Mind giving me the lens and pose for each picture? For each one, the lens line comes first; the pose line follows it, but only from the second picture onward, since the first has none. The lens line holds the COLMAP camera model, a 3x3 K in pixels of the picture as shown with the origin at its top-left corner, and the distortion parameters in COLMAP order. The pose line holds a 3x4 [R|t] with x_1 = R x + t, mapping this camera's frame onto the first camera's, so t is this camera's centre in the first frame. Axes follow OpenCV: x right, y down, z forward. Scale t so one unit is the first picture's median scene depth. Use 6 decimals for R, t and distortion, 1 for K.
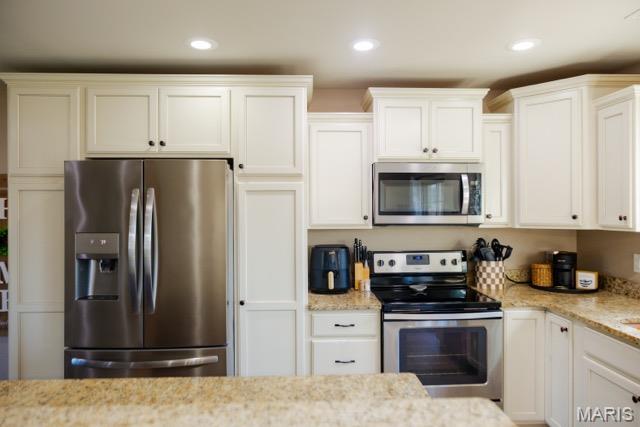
lens RADIAL K [[425.7, 0, 320.0], [0, 425.7, 213.5], [0, 0, 1]] dist [-0.003319, 0.003082]
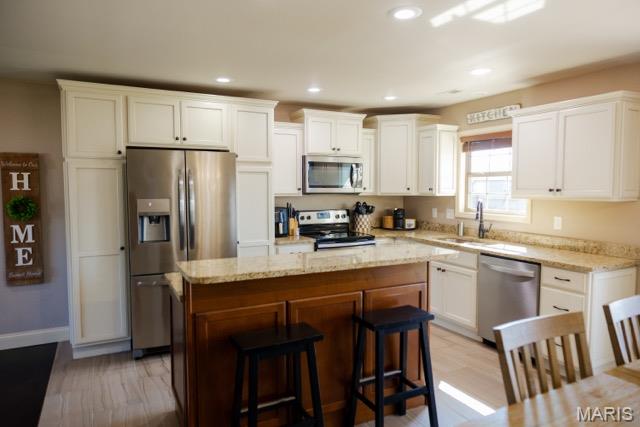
lens RADIAL K [[425.7, 0, 320.0], [0, 425.7, 213.5], [0, 0, 1]] dist [-0.003319, 0.003082]
pose [[0.905743, -0.022778, 0.423215, -0.509980], [-0.002510, 0.998249, 0.059098, 0.006287], [-0.423820, -0.054590, 0.904100, -0.499877]]
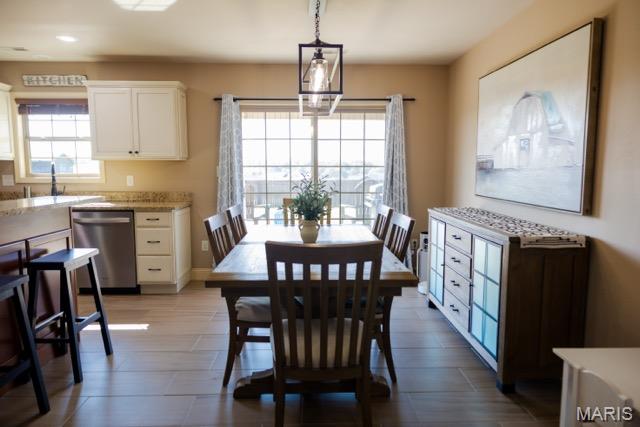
lens RADIAL K [[435.4, 0, 320.0], [0, 435.4, 213.5], [0, 0, 1]] dist [0.002074, 0.001494]
pose [[0.016160, -0.097205, 0.995133, -0.938247], [0.002785, 0.995264, 0.097172, 0.077475], [-0.999866, 0.001201, 0.016354, -0.370818]]
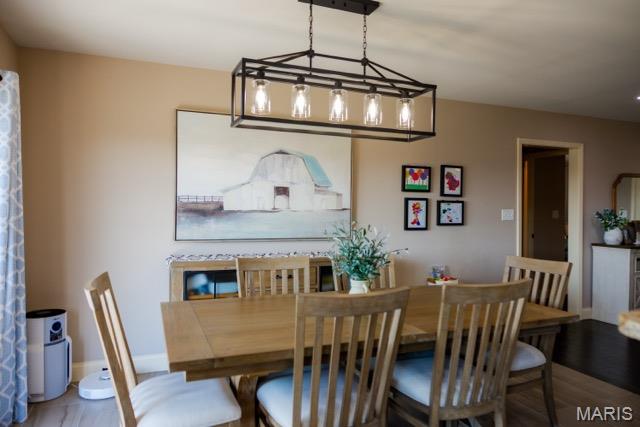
lens RADIAL K [[425.7, 0, 320.0], [0, 425.7, 213.5], [0, 0, 1]] dist [-0.003319, 0.003082]
pose [[-0.942349, 0.001249, -0.334629, 0.423973], [-0.003353, 0.999908, 0.013175, 0.064550], [0.334615, 0.013537, -0.942258, 0.368456]]
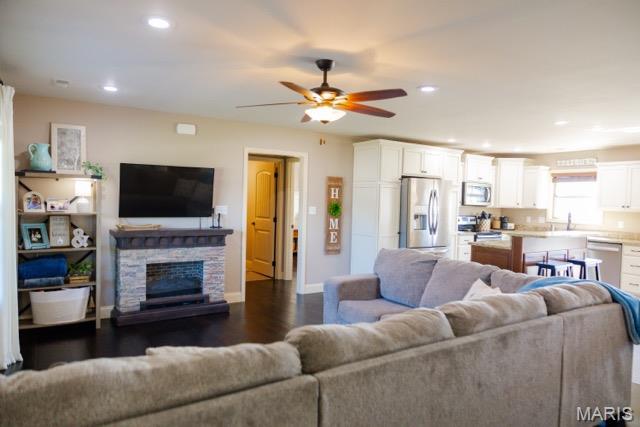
lens RADIAL K [[425.7, 0, 320.0], [0, 425.7, 213.5], [0, 0, 1]] dist [-0.003319, 0.003082]
pose [[0.857105, 0.012821, 0.514982, -2.004449], [-0.030591, 0.999193, 0.026037, 0.037581], [-0.514233, -0.038071, 0.856805, -0.813422]]
